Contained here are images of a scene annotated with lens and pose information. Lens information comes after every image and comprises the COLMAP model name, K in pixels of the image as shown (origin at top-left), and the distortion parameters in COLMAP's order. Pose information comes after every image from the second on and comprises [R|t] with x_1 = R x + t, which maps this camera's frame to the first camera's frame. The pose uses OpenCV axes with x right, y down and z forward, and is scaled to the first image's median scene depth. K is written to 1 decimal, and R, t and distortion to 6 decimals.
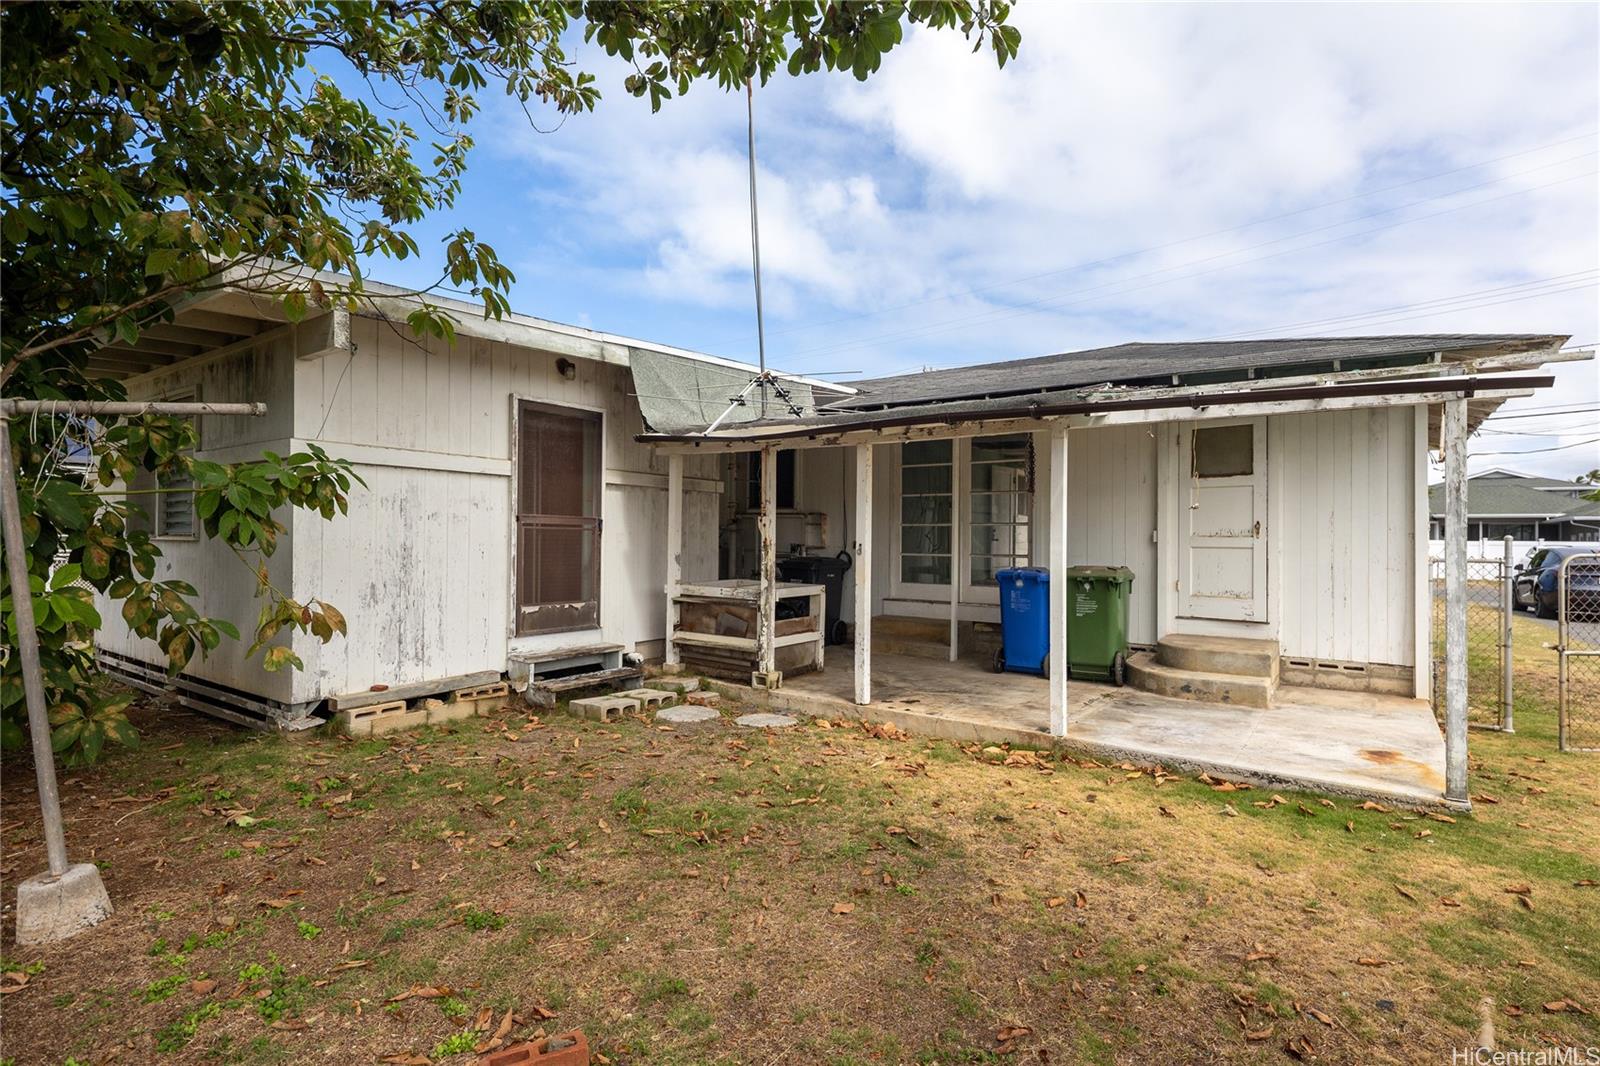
lens RADIAL K [[777.6, 0, 819.2], [0, 777.6, 530.3], [0, 0, 1]] dist [-0.001081, -0.000222]
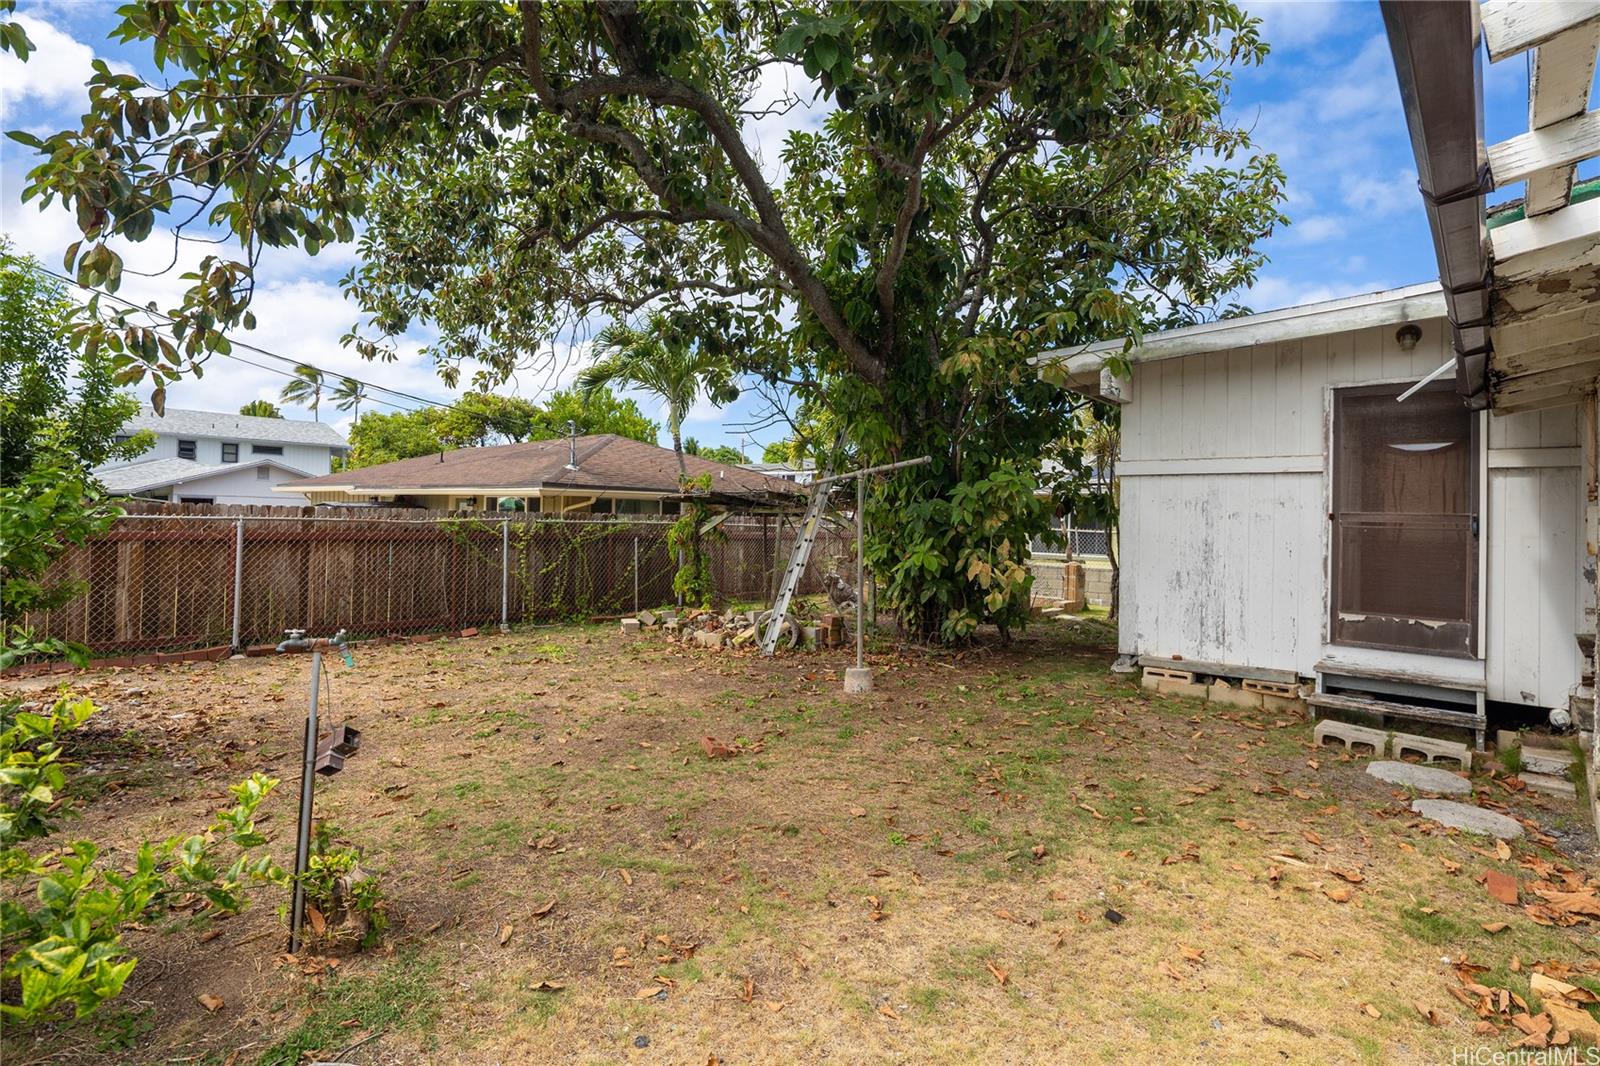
lens RADIAL K [[777.6, 0, 819.2], [0, 777.6, 530.3], [0, 0, 1]] dist [-0.001081, -0.000222]
pose [[-0.107991, 0.000136, -0.994152, 0.585674], [-0.016302, 0.999865, 0.001908, 0.008756], [0.994018, 0.016413, -0.107975, 0.474991]]
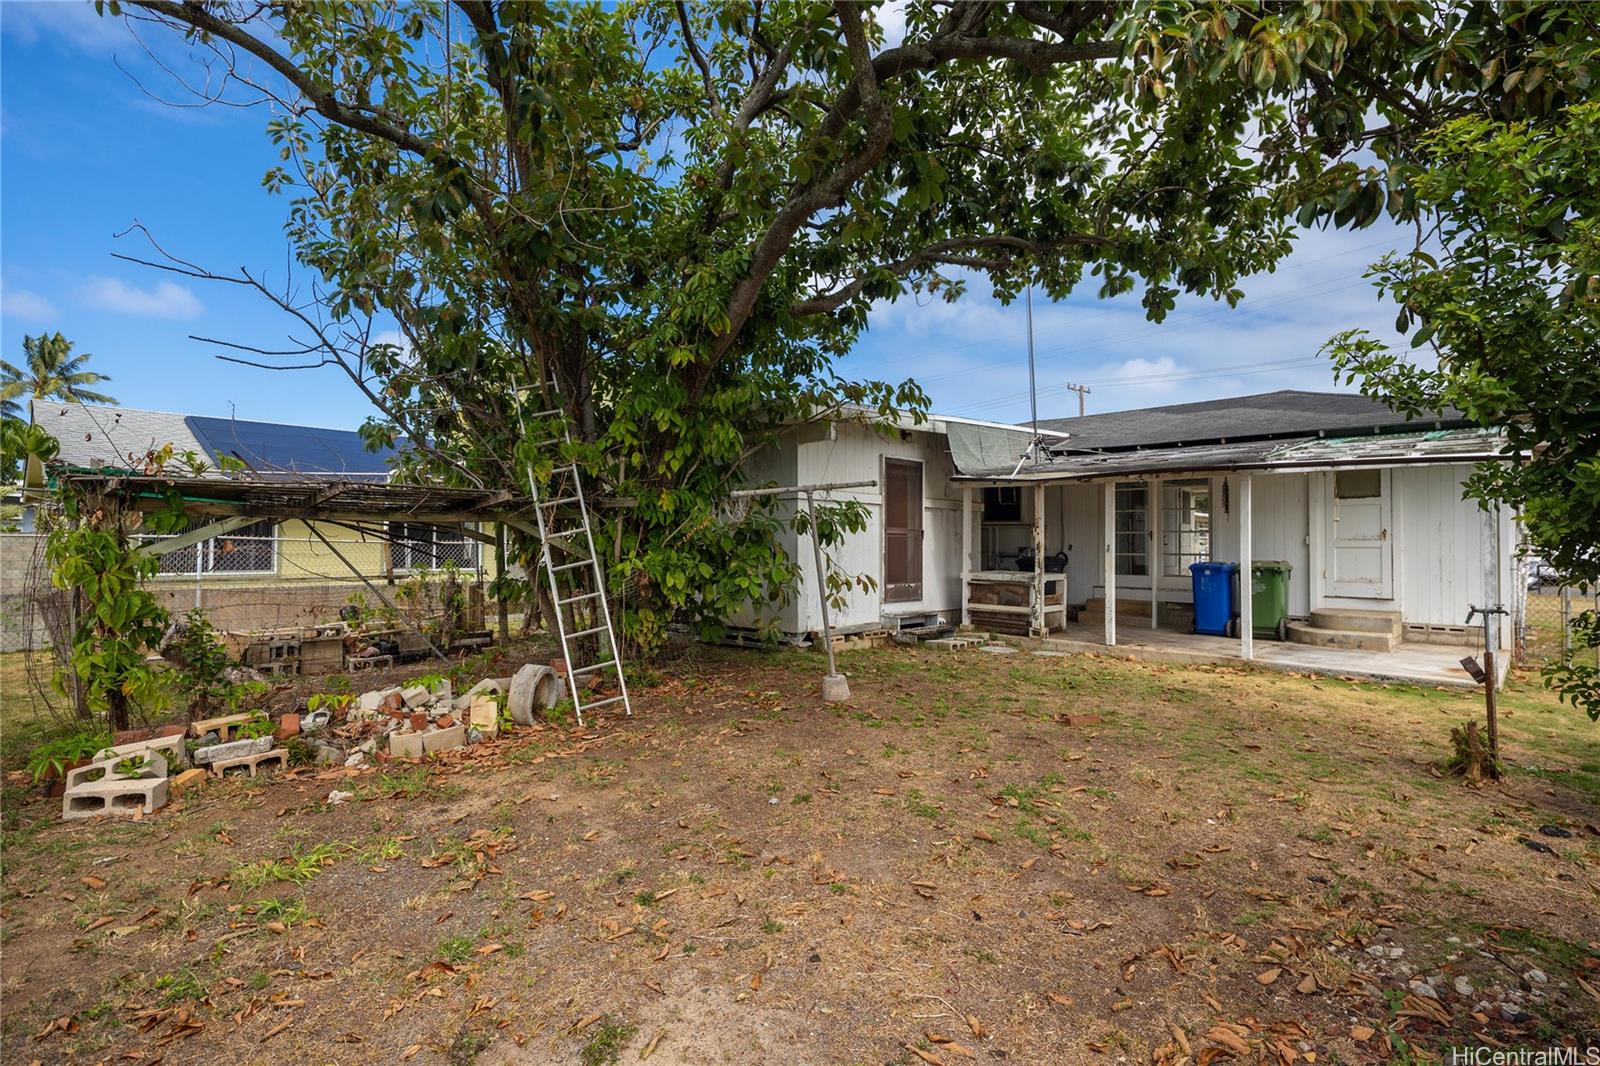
lens RADIAL K [[779.0, 0, 810.9], [0, 779.0, 528.1], [0, 0, 1]] dist [-0.003183, -0.000424]
pose [[0.987776, -0.005846, -0.155767, -0.279156], [0.004062, 0.999923, -0.011768, -0.001327], [0.155824, 0.010991, 0.987724, -0.627155]]
